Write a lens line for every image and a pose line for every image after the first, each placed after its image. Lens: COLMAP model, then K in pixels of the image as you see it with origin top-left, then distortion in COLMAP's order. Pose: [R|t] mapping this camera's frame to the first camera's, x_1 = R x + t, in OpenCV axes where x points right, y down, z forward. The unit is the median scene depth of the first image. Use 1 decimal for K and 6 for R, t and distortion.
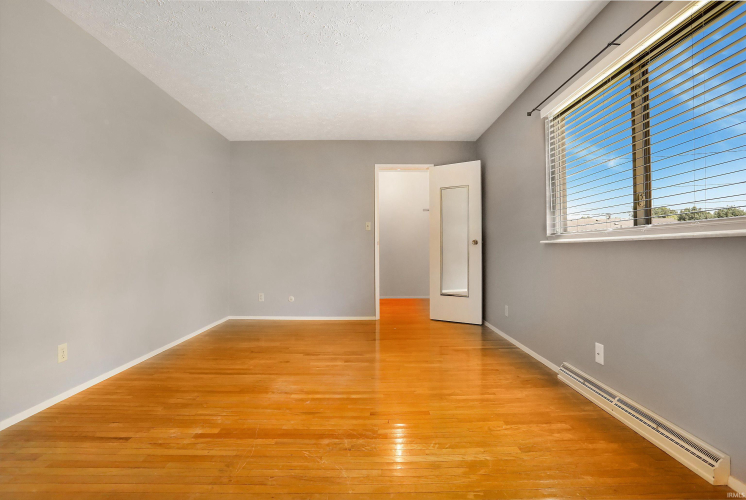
lens RADIAL K [[359.8, 0, 374.6], [0, 359.8, 245.8], [0, 0, 1]] dist [-0.074596, 0.028426]
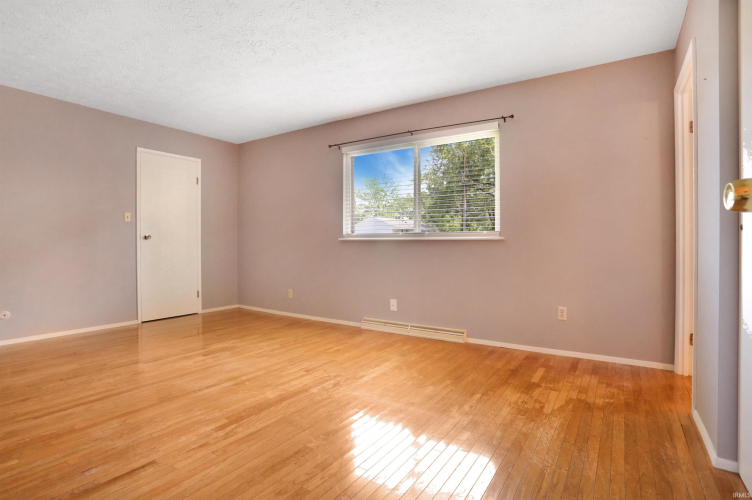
lens RADIAL K [[374.3, 0, 379.8], [0, 374.3, 243.4], [0, 0, 1]] dist [-0.069432, 0.030281]
pose [[0.569442, 0.000745, 0.822031, -0.912711], [-0.010675, 0.999922, 0.006489, -0.007949], [-0.821962, -0.012471, 0.569406, 0.006592]]
